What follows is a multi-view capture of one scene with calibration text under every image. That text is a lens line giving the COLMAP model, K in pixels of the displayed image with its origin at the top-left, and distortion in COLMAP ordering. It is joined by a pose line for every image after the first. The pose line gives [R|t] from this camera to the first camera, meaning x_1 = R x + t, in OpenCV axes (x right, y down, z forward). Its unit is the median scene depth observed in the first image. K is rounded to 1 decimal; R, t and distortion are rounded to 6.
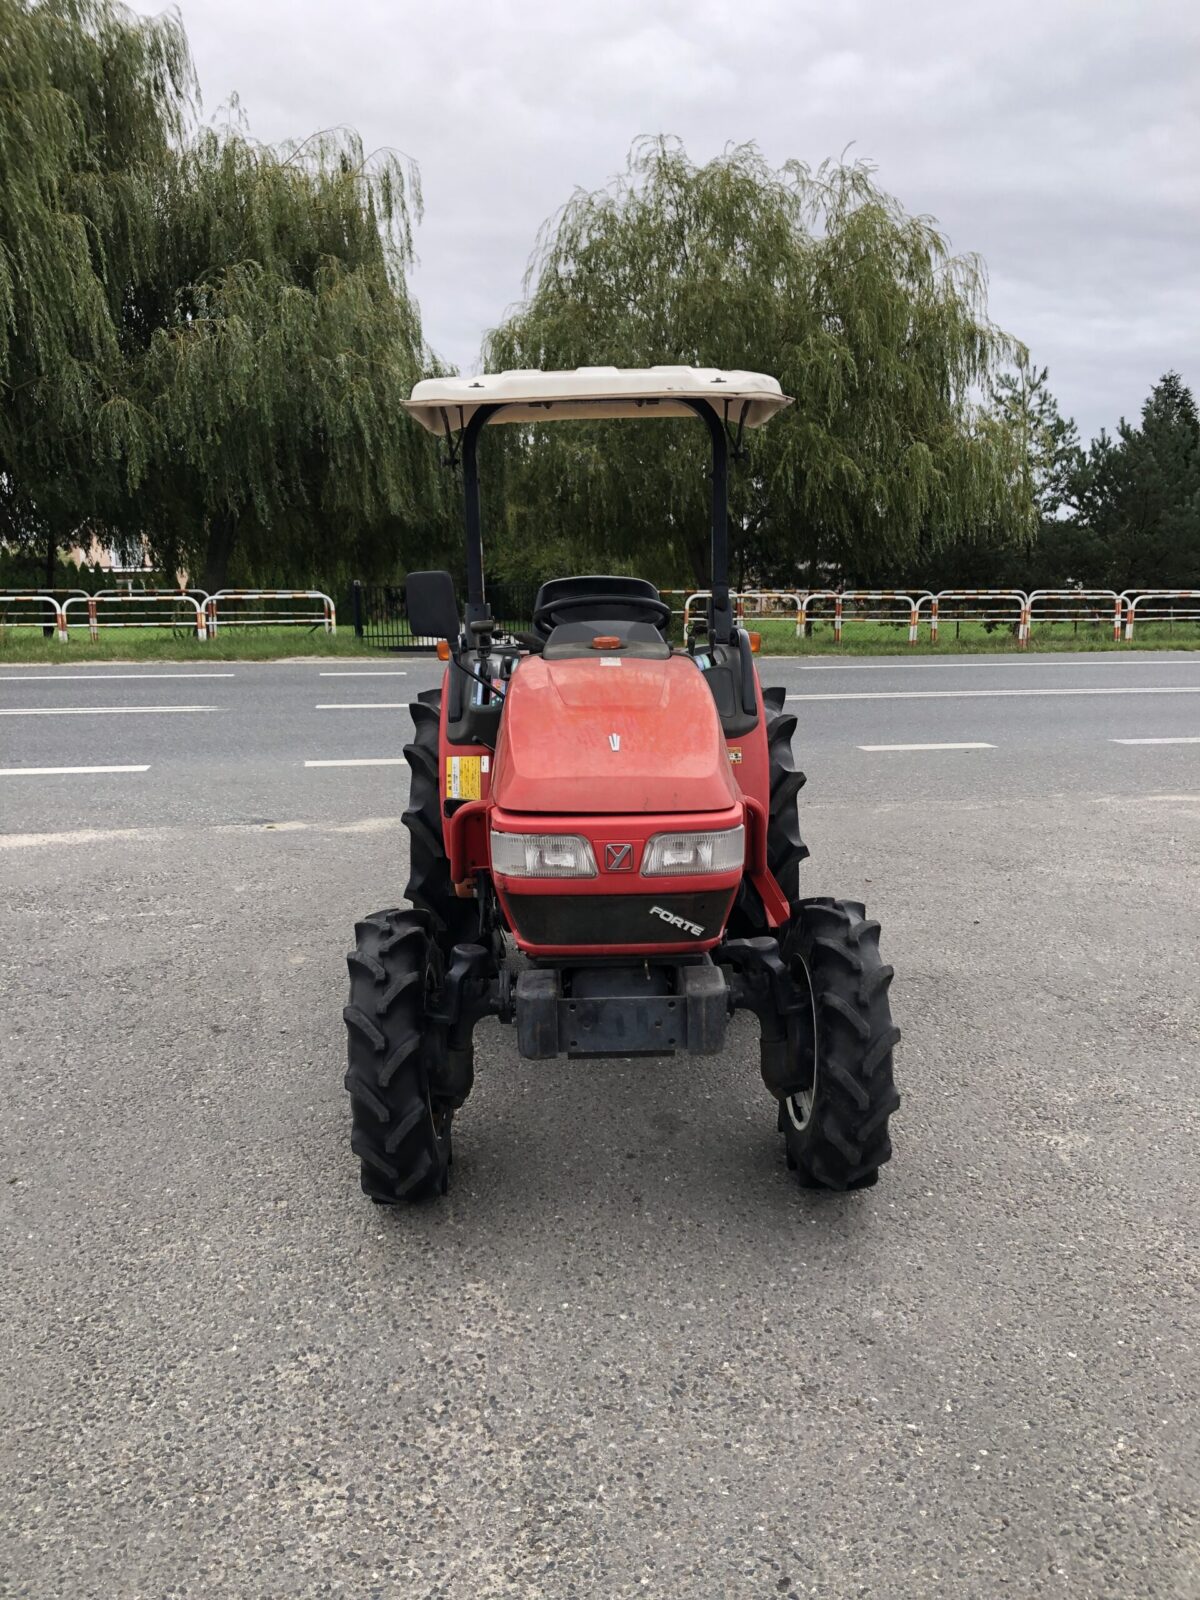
lens RADIAL K [[1308.9, 0, 600.0], [0, 1308.9, 800.0], [0, 0, 1]] dist [0.003252, 0.000902]
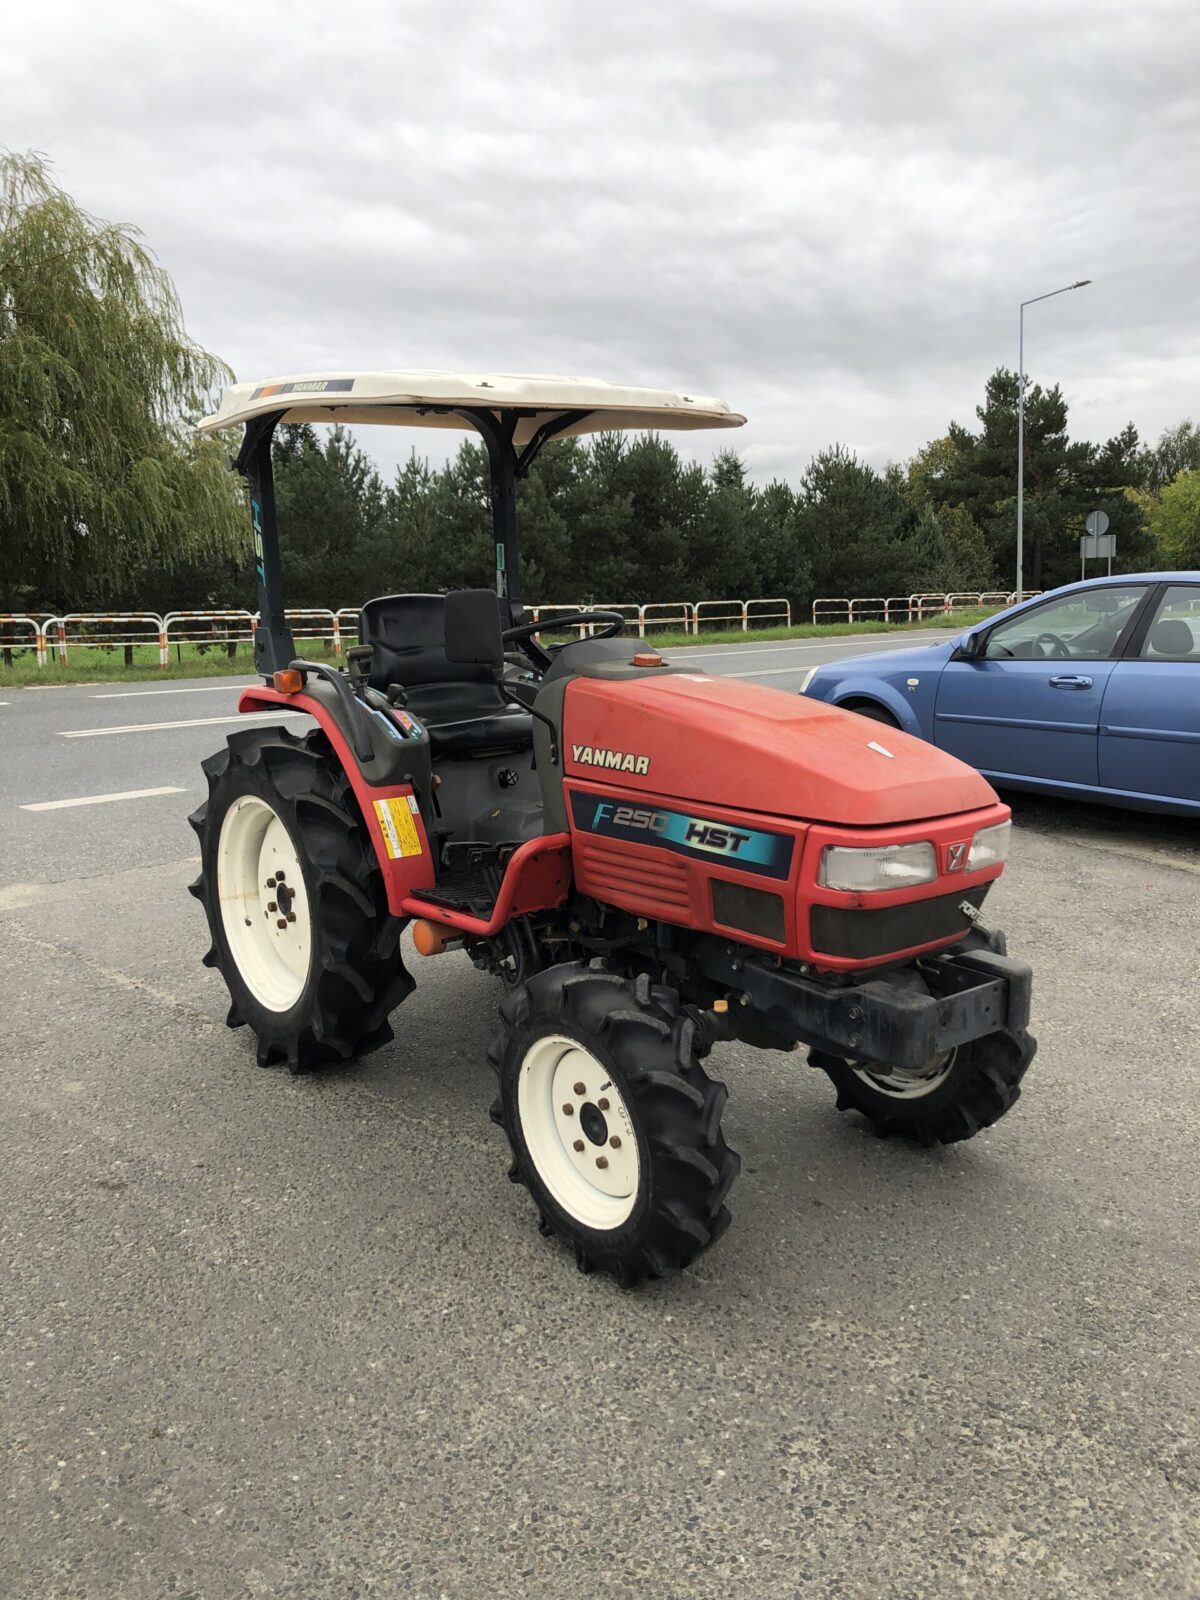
lens RADIAL K [[1305.4, 0, 600.0], [0, 1305.4, 800.0], [0, 0, 1]] dist [0.055606, -0.087829]
pose [[0.799984, -0.102383, 0.591222, -0.517831], [0.111957, 0.993500, 0.020558, -0.034838], [-0.589484, 0.049745, 0.806247, 0.200294]]
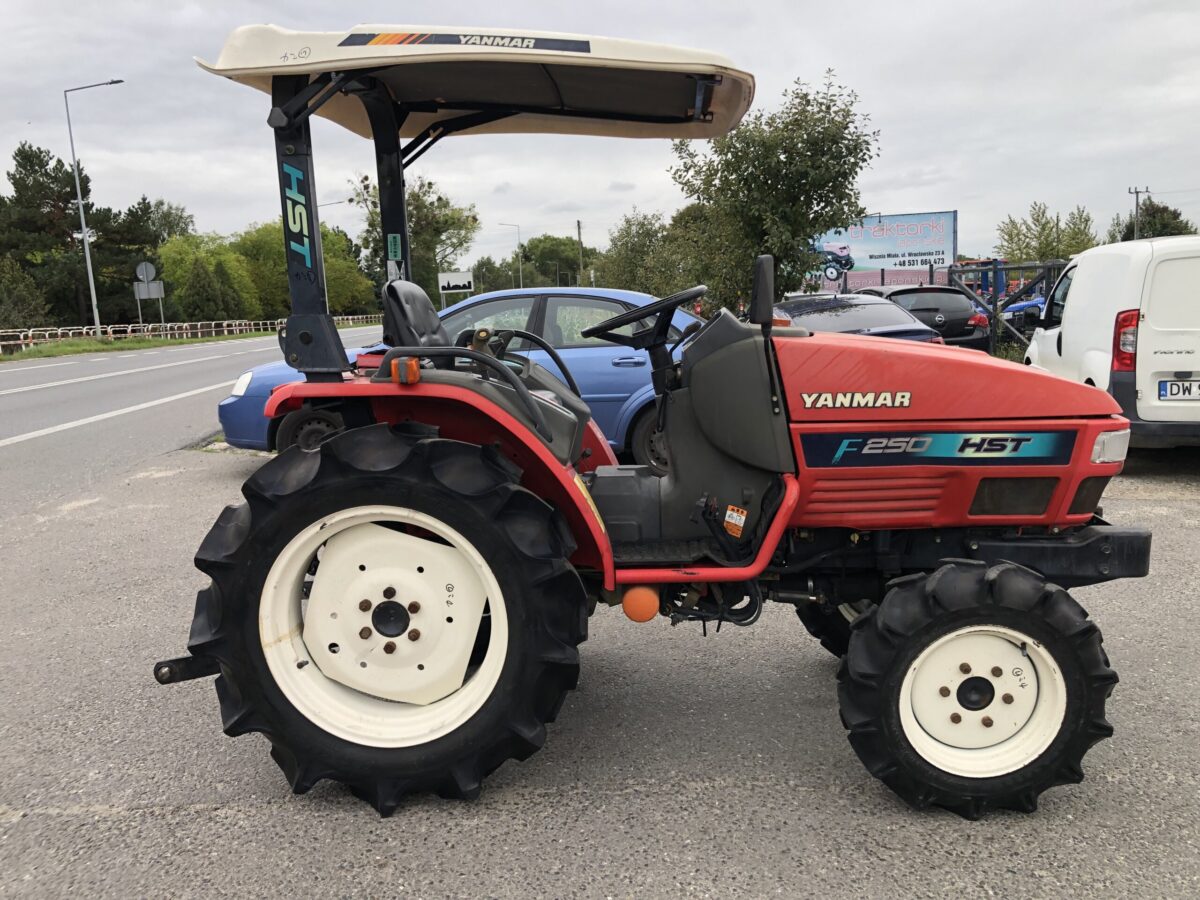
lens RADIAL K [[979.0, 0, 599.6], [0, 979.0, 470.1], [0, 0, 1]] dist [0.055606, -0.087829]
pose [[0.077998, -0.163369, 0.983477, -0.751538], [0.201436, 0.968718, 0.144942, -0.131927], [-0.976391, 0.186802, 0.108466, 0.943778]]
